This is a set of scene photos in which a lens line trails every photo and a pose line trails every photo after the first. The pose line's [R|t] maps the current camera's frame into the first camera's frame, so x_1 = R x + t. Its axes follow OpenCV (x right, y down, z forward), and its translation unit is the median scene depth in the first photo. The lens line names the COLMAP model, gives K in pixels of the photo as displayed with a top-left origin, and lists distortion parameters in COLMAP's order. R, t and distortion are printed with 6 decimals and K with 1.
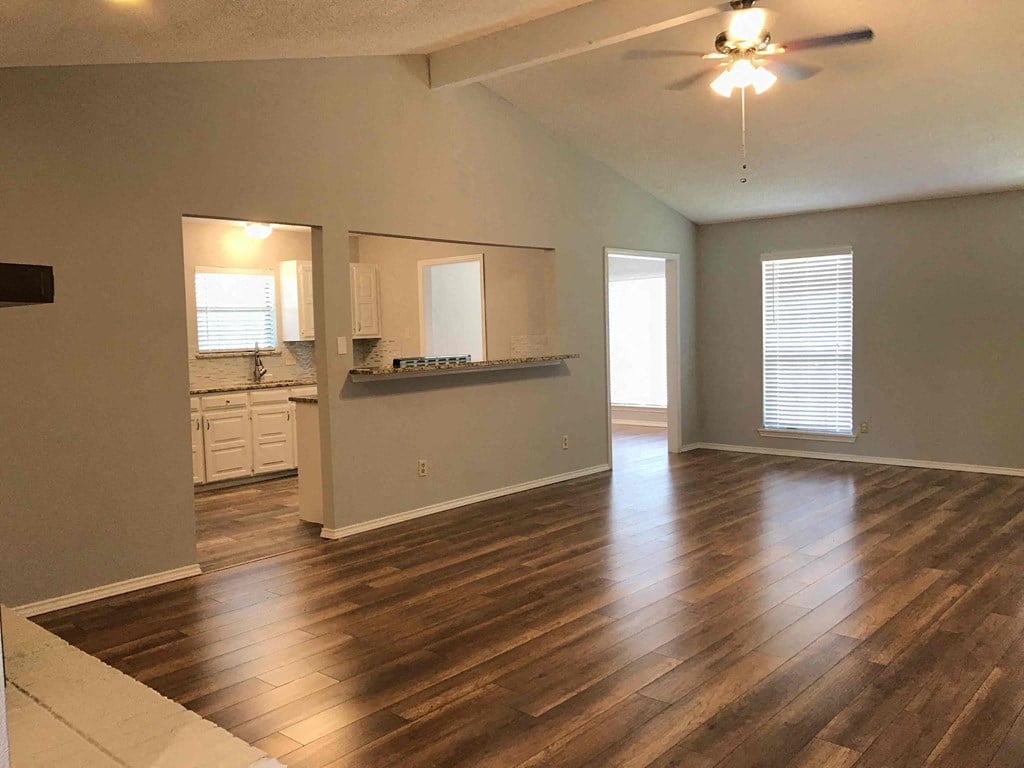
lens RADIAL K [[833.8, 0, 508.9], [0, 833.8, 379.3], [0, 0, 1]] dist [0.055851, -0.071052]
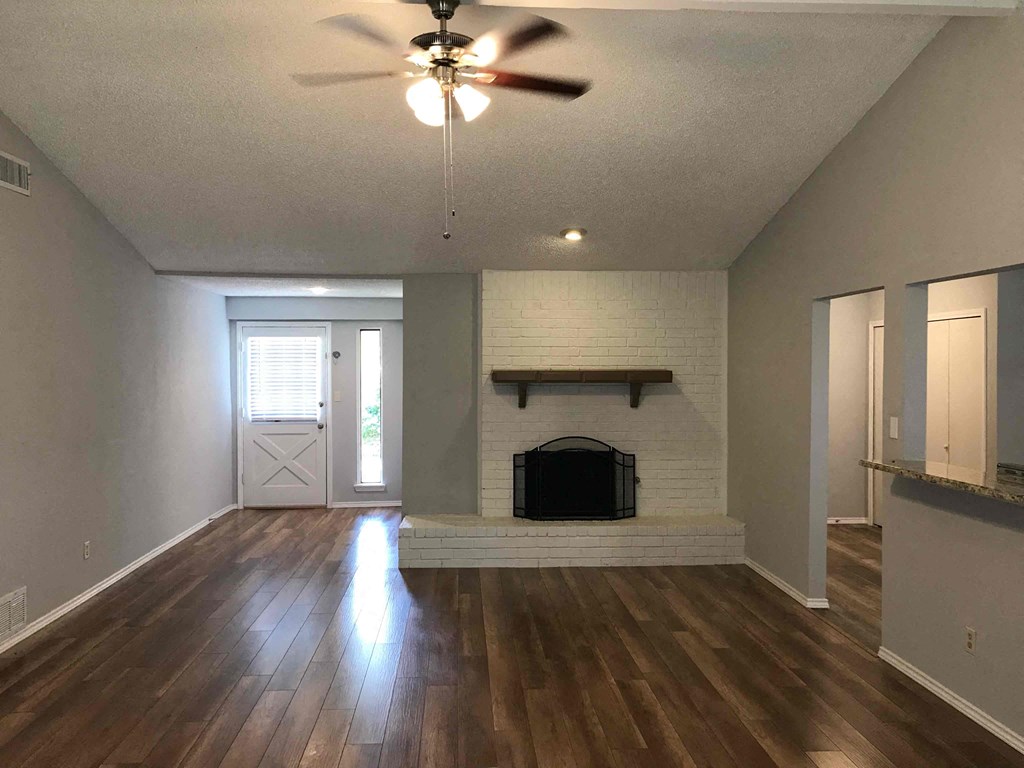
lens RADIAL K [[833.8, 0, 508.9], [0, 833.8, 379.3], [0, 0, 1]] dist [0.055851, -0.071052]
pose [[-0.707411, 0.033575, -0.706005, 0.461060], [-0.029153, 0.996635, 0.076608, -0.100340], [0.706201, 0.074775, -0.704052, 0.945067]]
